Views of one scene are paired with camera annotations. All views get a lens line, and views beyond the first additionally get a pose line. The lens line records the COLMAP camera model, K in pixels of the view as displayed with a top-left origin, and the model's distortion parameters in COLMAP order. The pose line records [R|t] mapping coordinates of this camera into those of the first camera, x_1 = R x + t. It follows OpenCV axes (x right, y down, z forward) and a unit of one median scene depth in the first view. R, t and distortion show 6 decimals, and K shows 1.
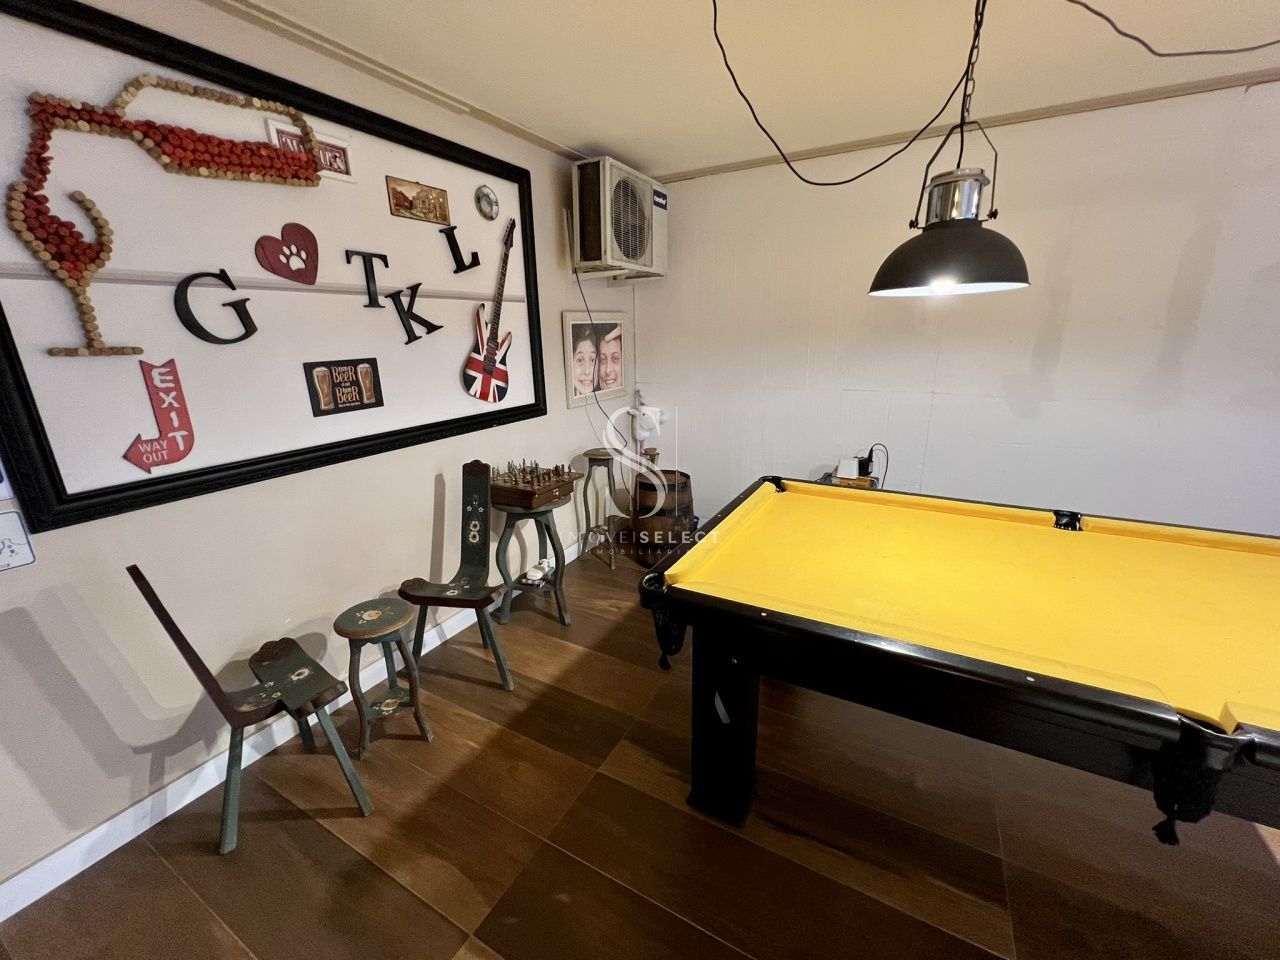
lens RADIAL K [[514.5, 0, 635.8], [0, 514.5, 480.6], [0, 0, 1]] dist [-0.004046, 0.001168]
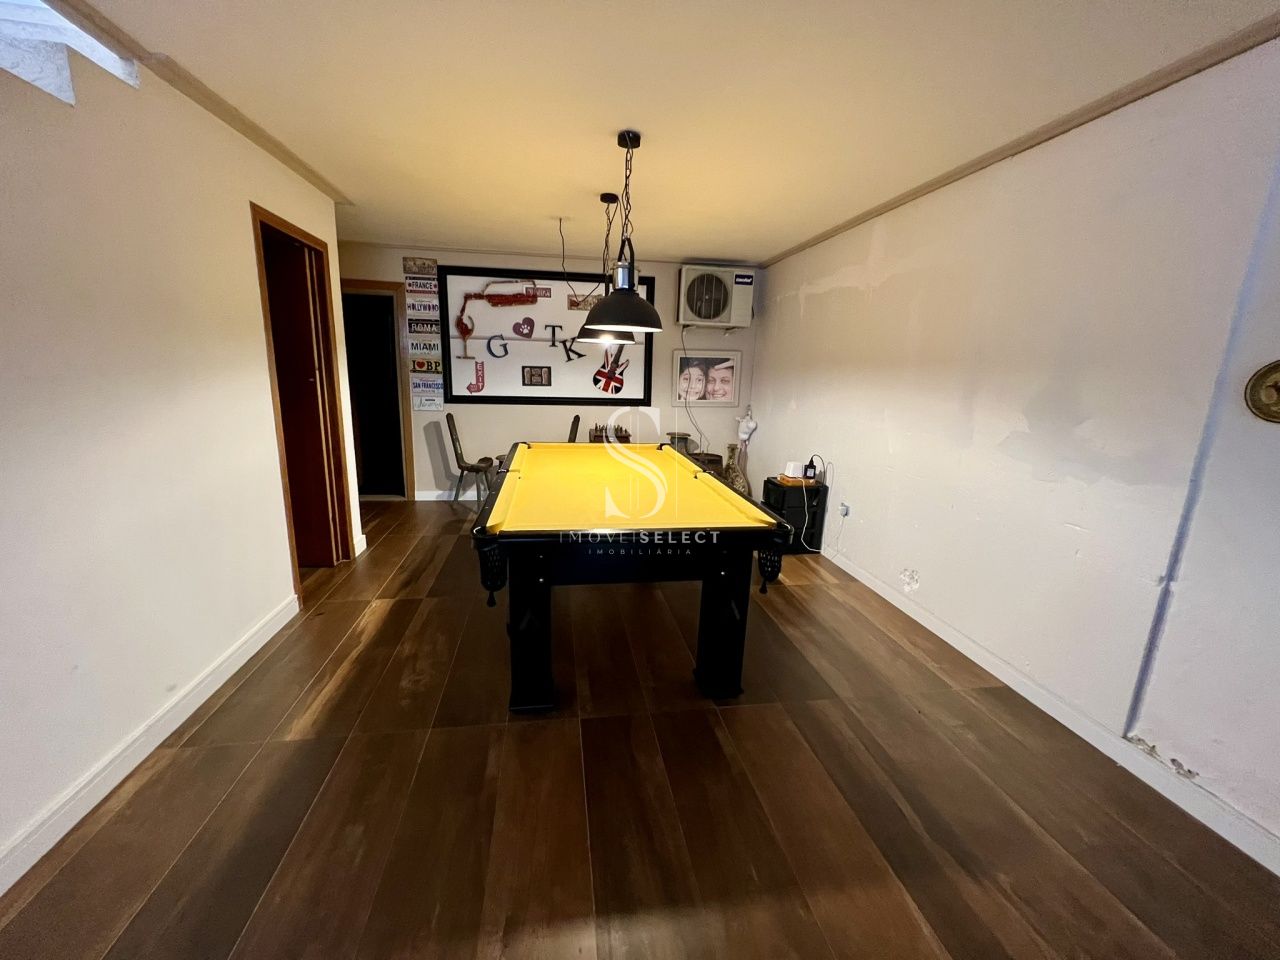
lens RADIAL K [[514.5, 0, 637.9], [0, 514.5, 483.6], [0, 0, 1]] dist [-0.004046, 0.001168]
pose [[0.618272, 0.211628, -0.756937, 1.798241], [-0.258185, 0.964309, 0.058718, 0.053542], [0.742347, 0.159126, 0.650845, -0.220409]]
